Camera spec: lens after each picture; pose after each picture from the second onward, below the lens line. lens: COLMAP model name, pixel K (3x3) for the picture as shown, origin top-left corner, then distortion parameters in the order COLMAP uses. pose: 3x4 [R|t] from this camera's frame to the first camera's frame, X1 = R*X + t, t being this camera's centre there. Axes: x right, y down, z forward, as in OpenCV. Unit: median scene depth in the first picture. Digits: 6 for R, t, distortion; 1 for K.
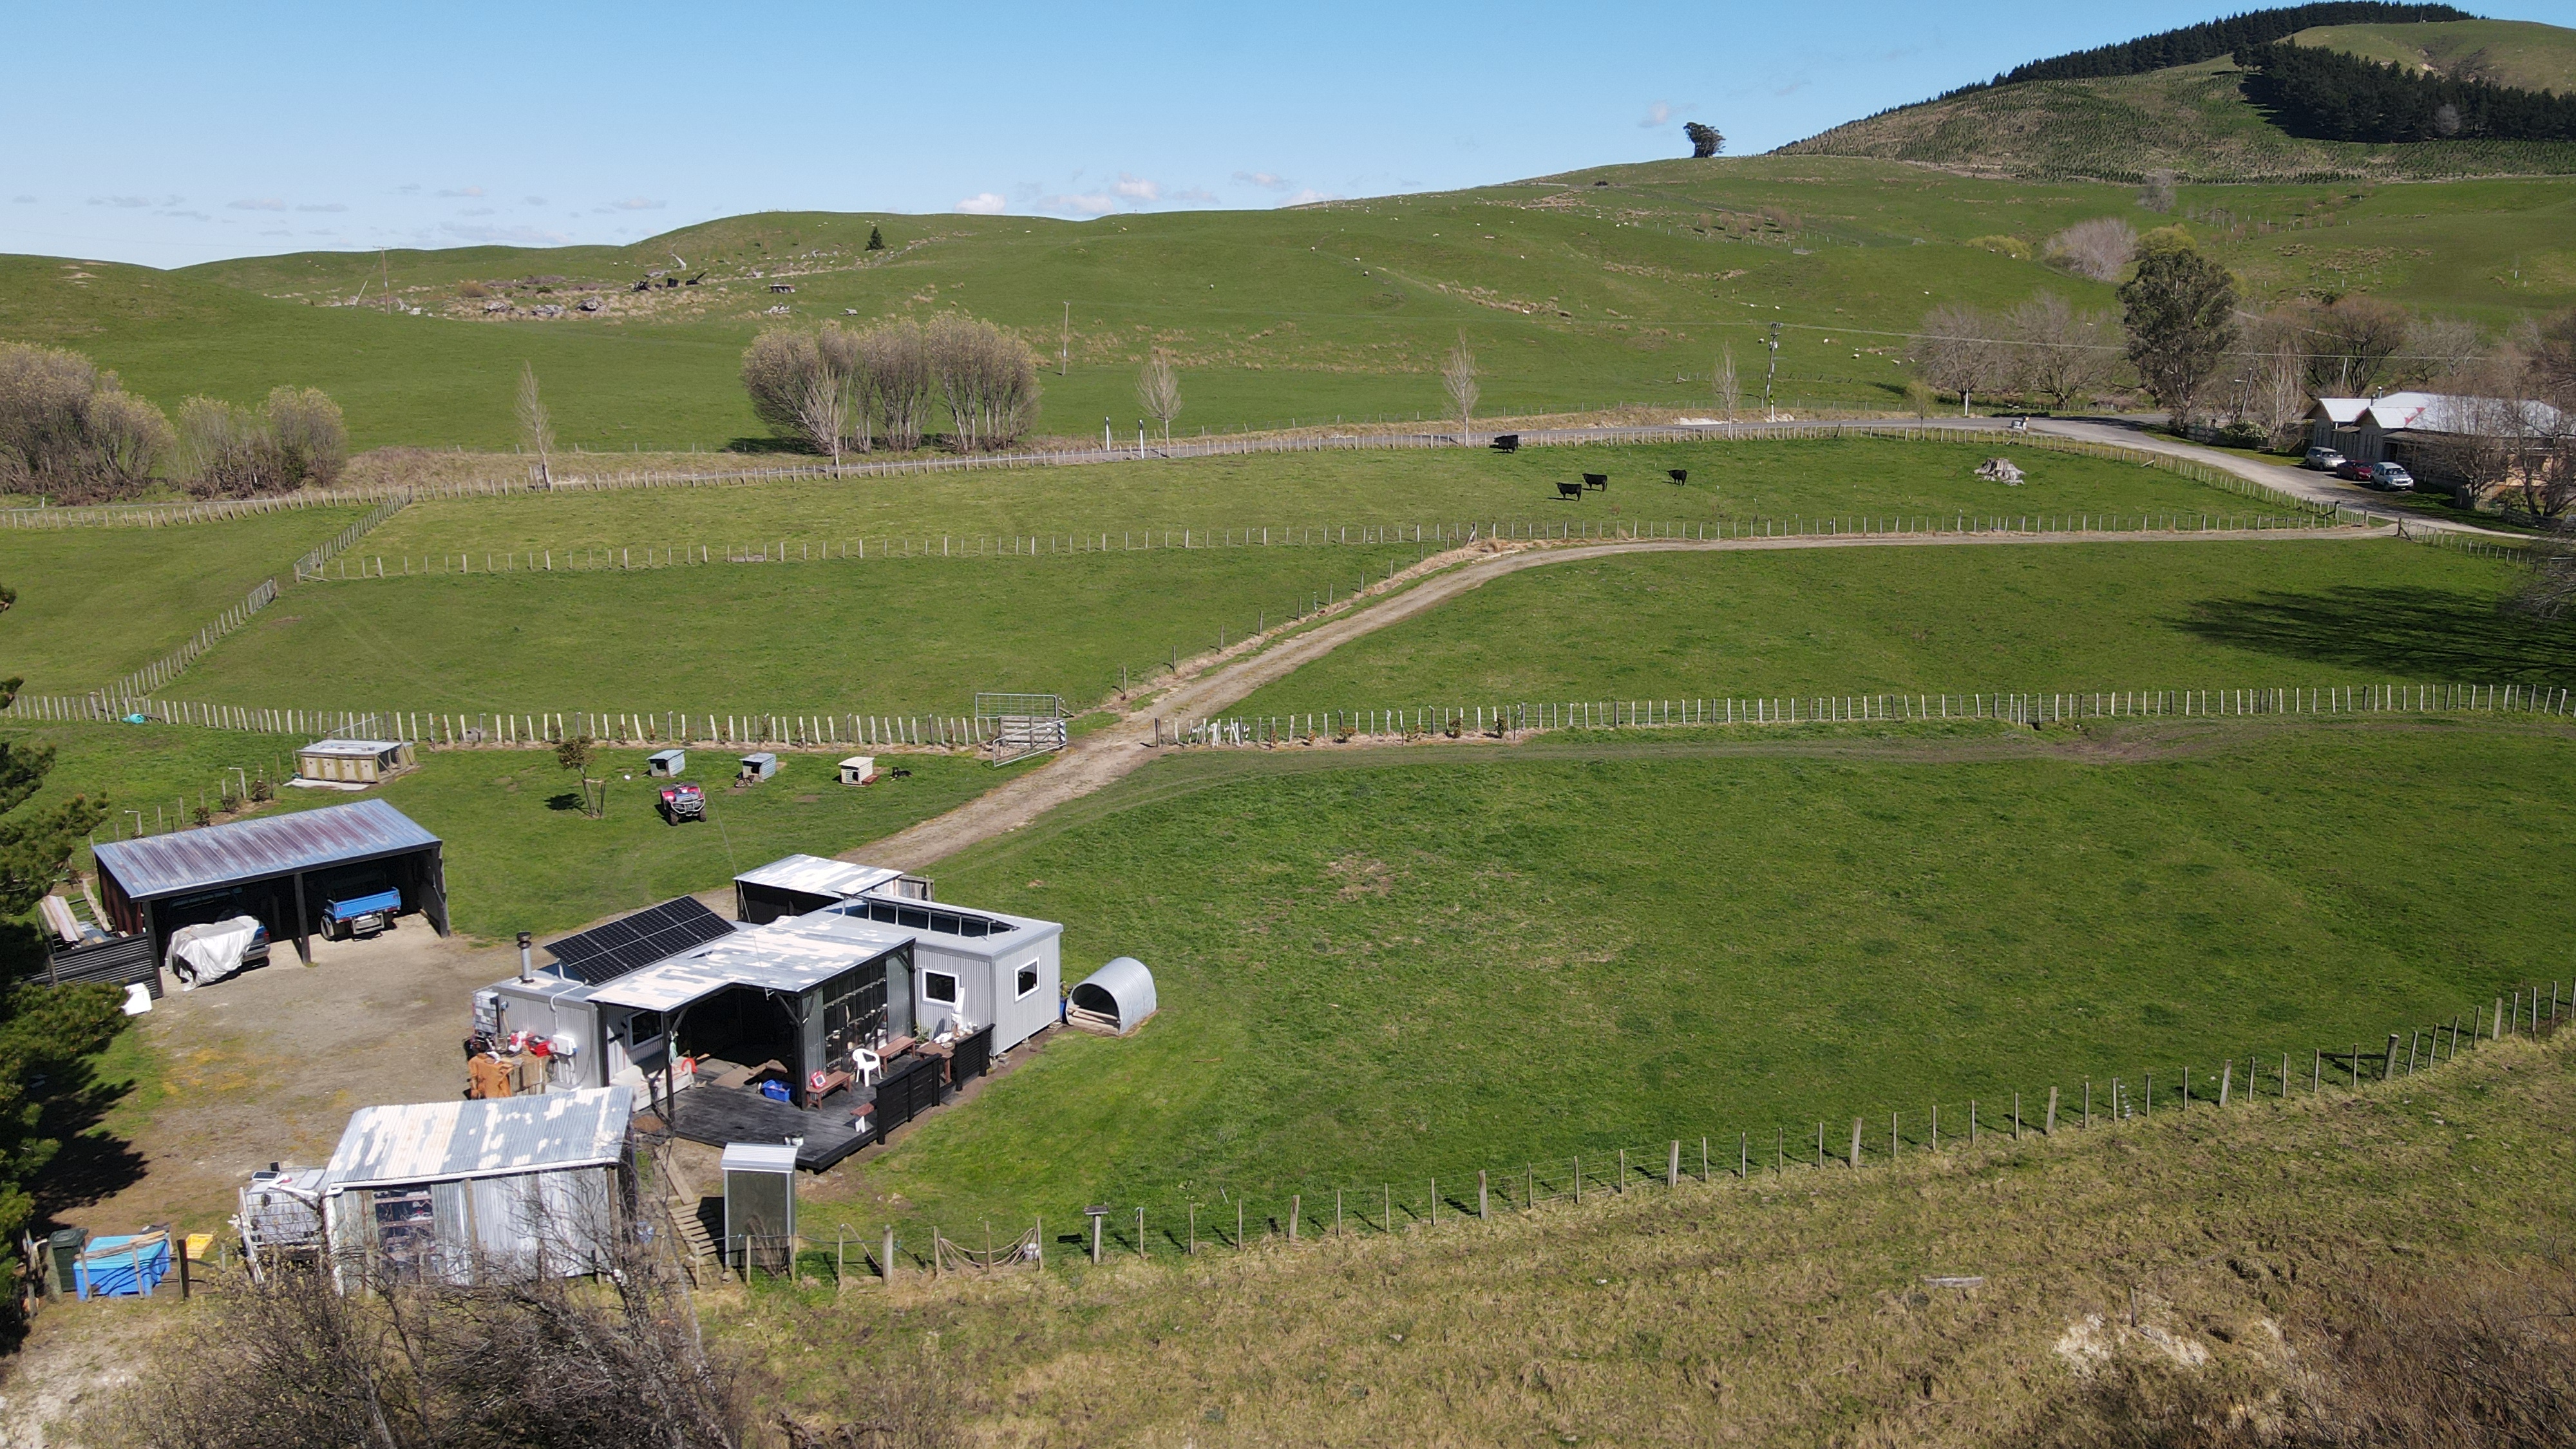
lens RADIAL K [[1900.1, 0, 1301.1], [0, 1900.1, 699.5], [0, 0, 1]] dist [0.004801, 0.028472]
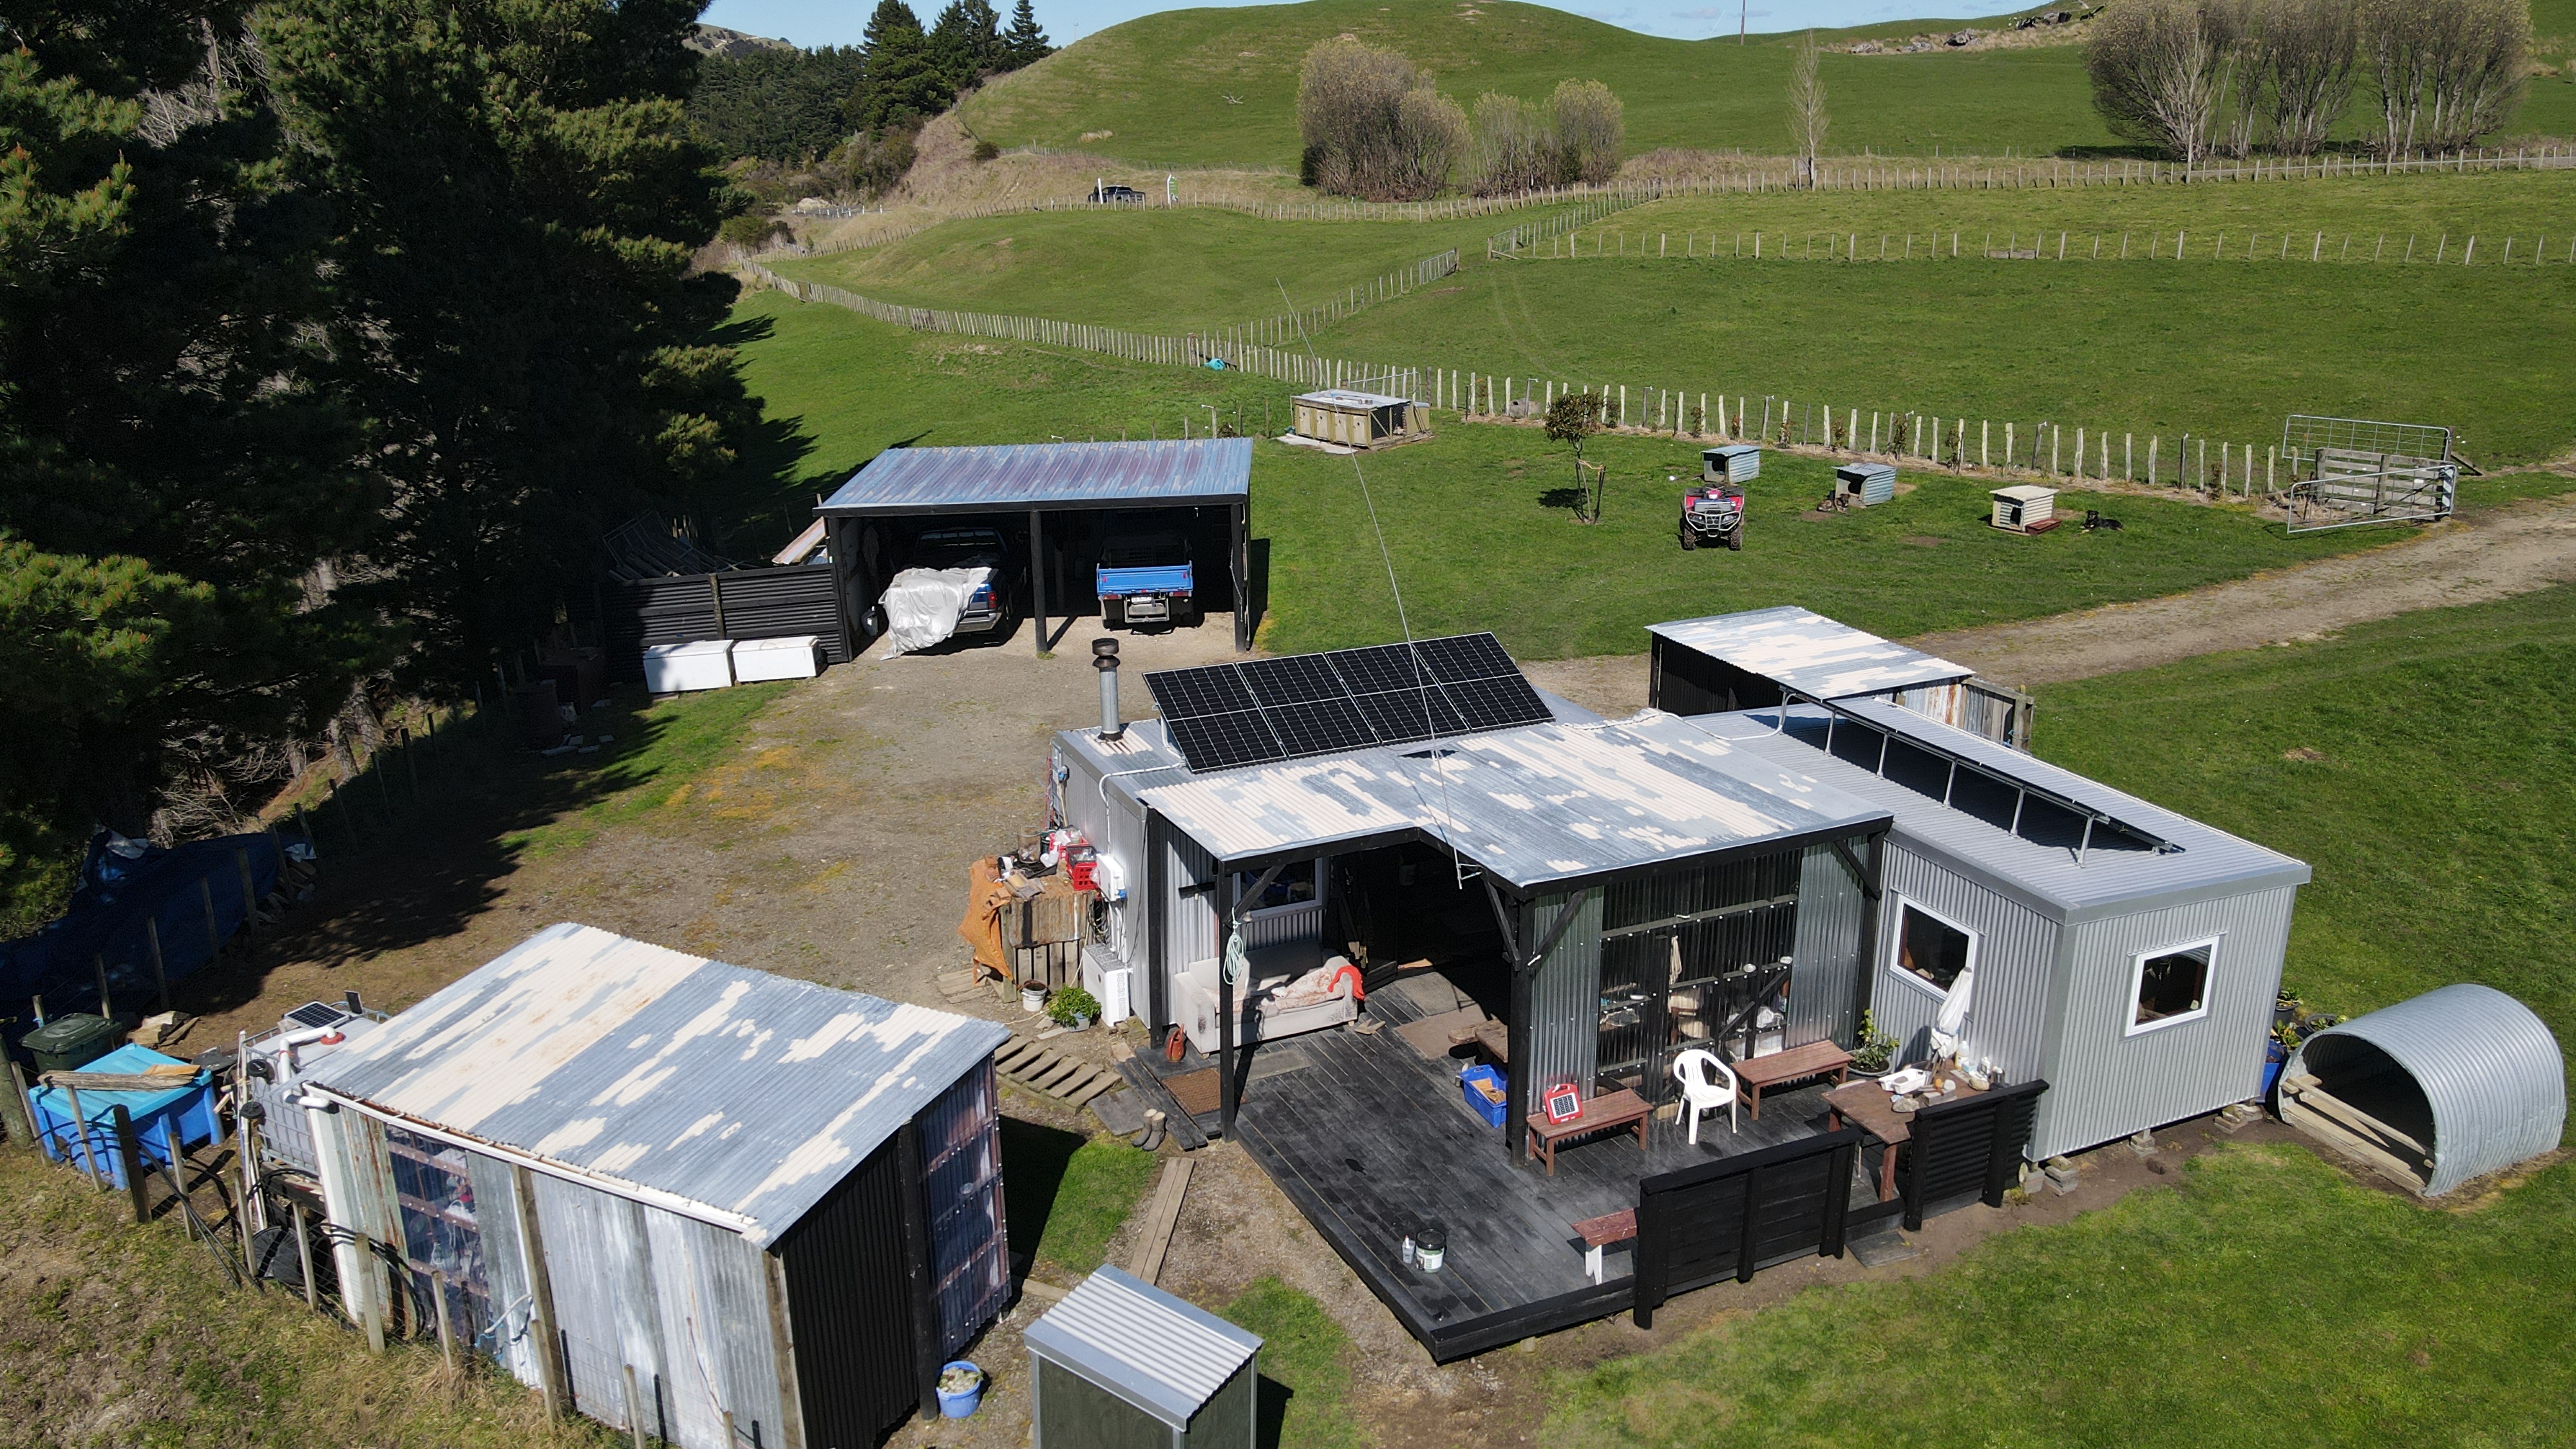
lens RADIAL K [[1900.1, 0, 1298.6], [0, 1900.1, 715.4], [0, 0, 1]] dist [0.004801, 0.028472]
pose [[0.771191, 0.182244, -0.609961, -0.032061], [-0.115762, 0.982319, 0.147135, 0.033092], [0.625990, -0.042859, 0.778652, 0.338282]]
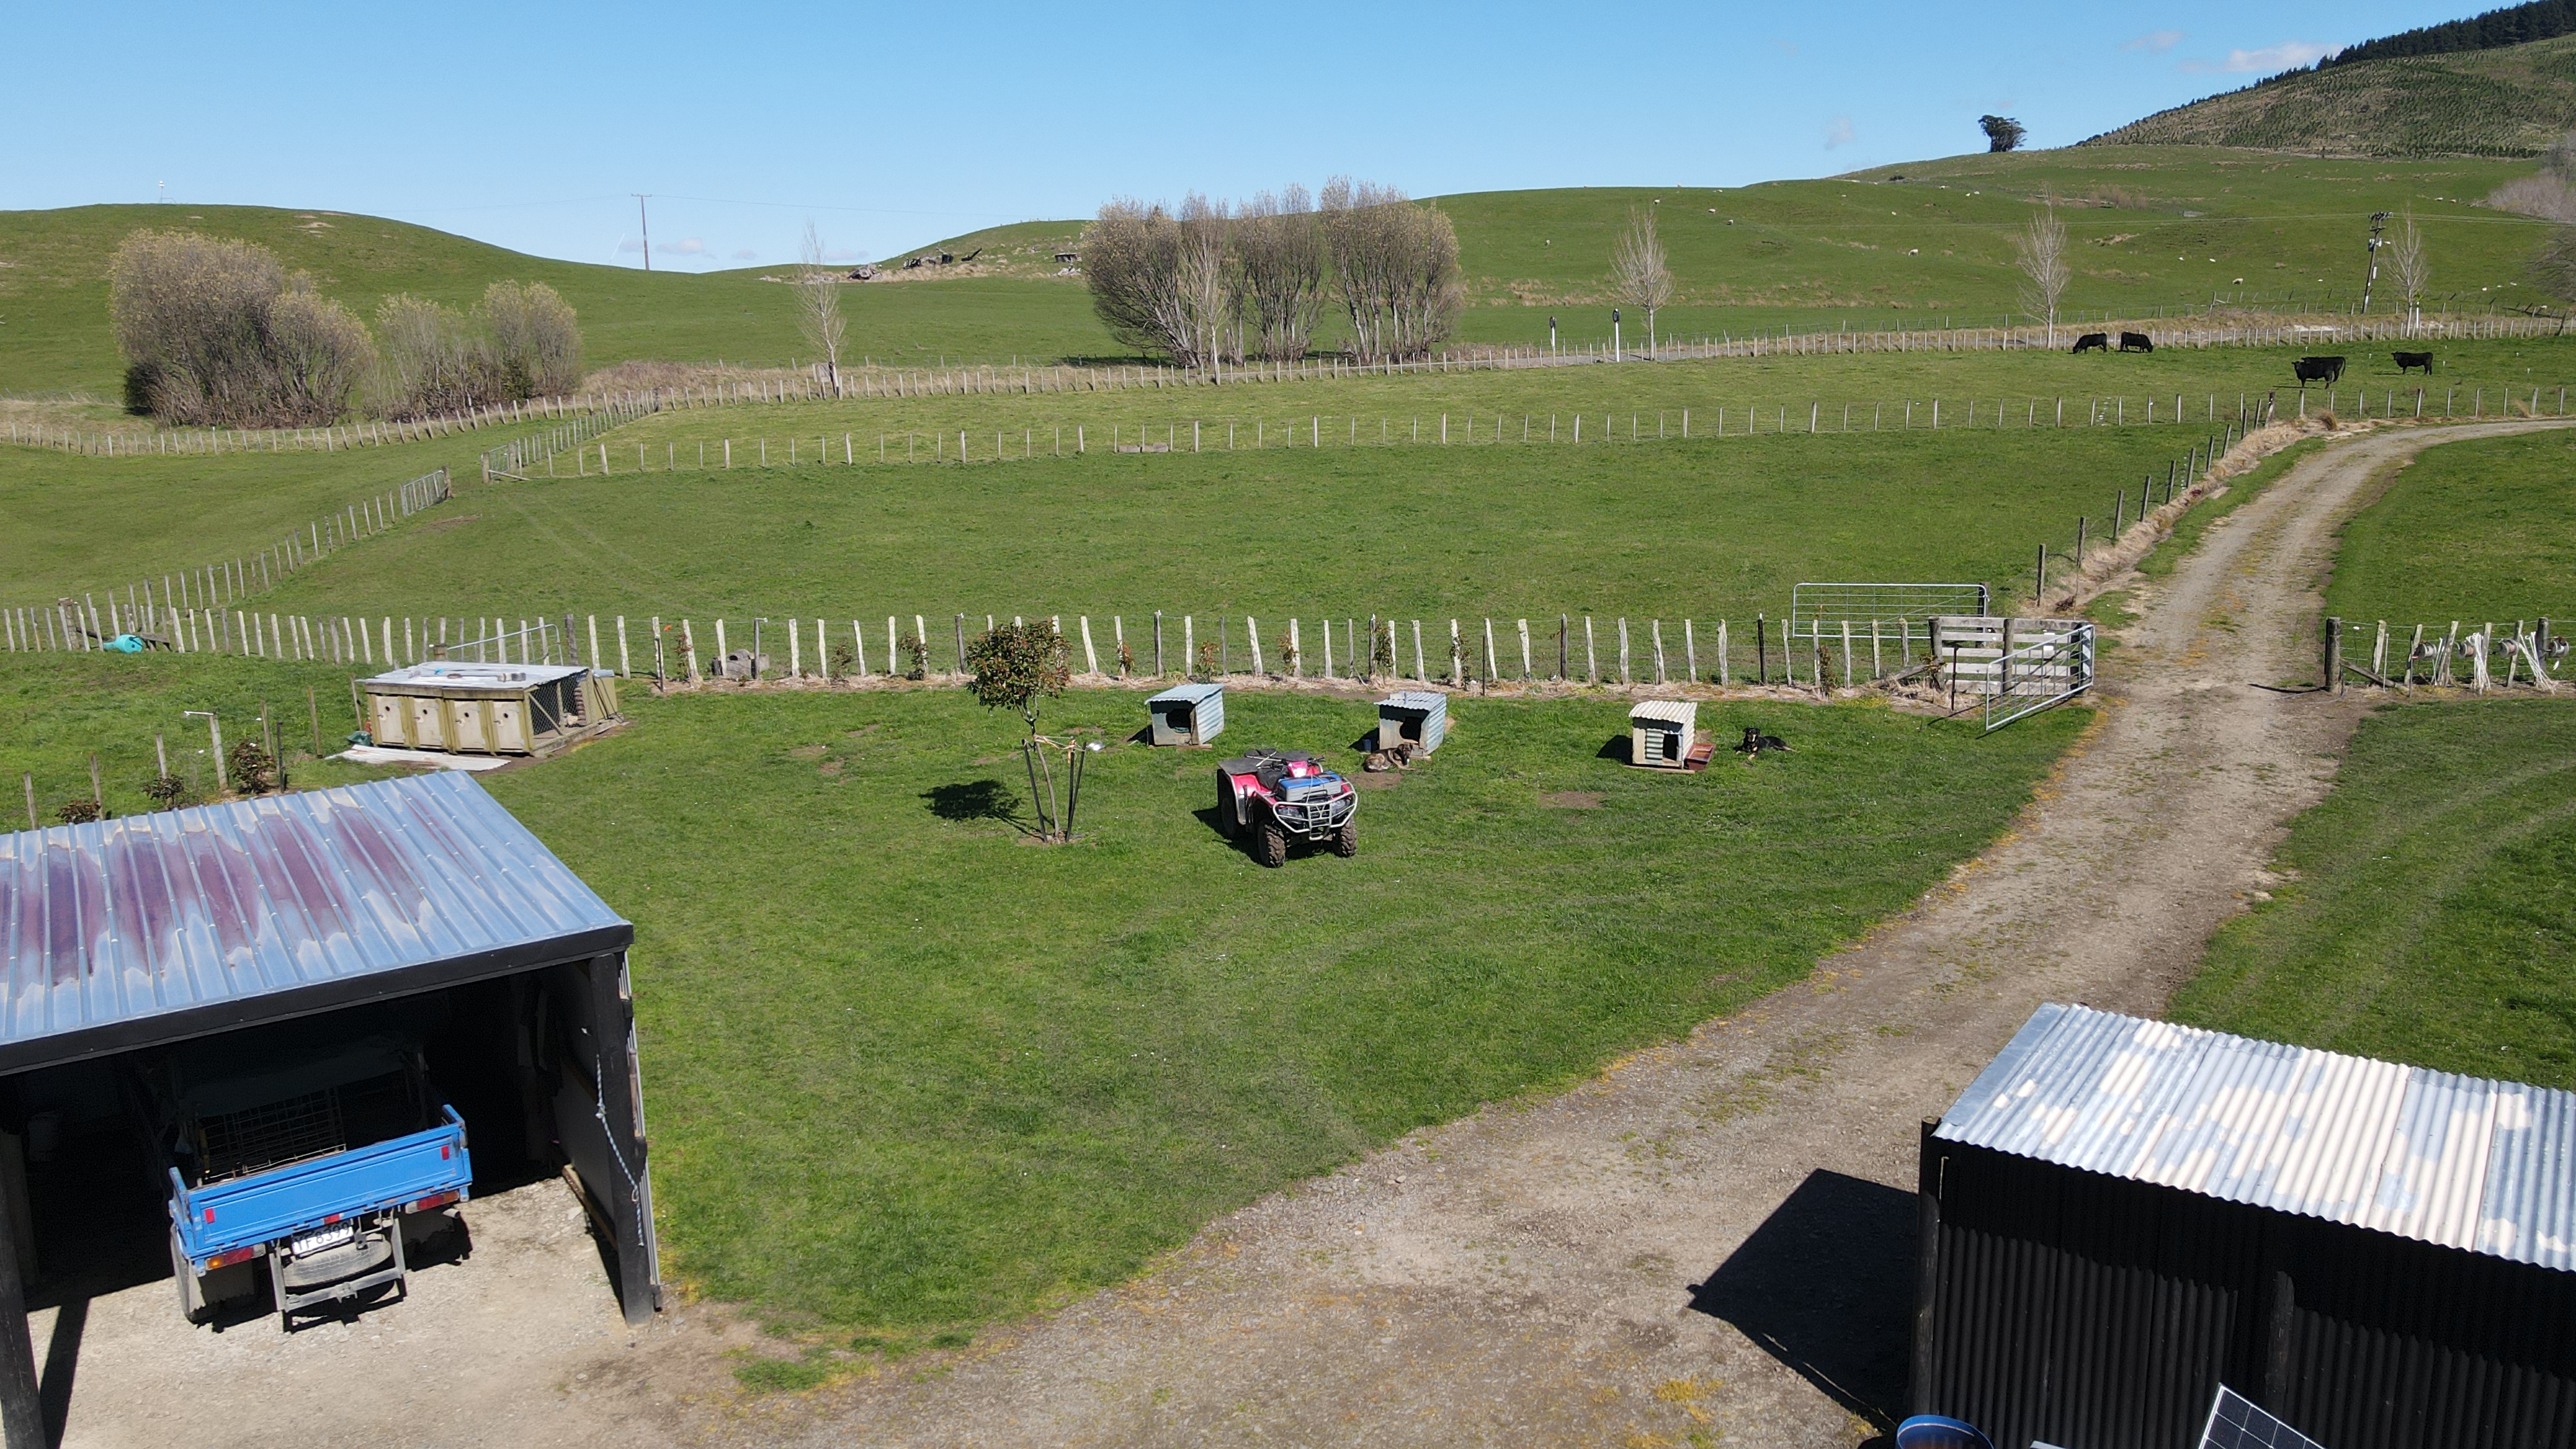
lens RADIAL K [[1900.1, 0, 1309.7], [0, 1900.1, 711.1], [0, 0, 1]] dist [0.004801, 0.028472]
pose [[0.993351, 0.004610, -0.115033, -0.216637], [-0.006064, 0.999906, -0.012291, 0.031582], [0.114966, 0.012907, 0.993286, 0.493424]]
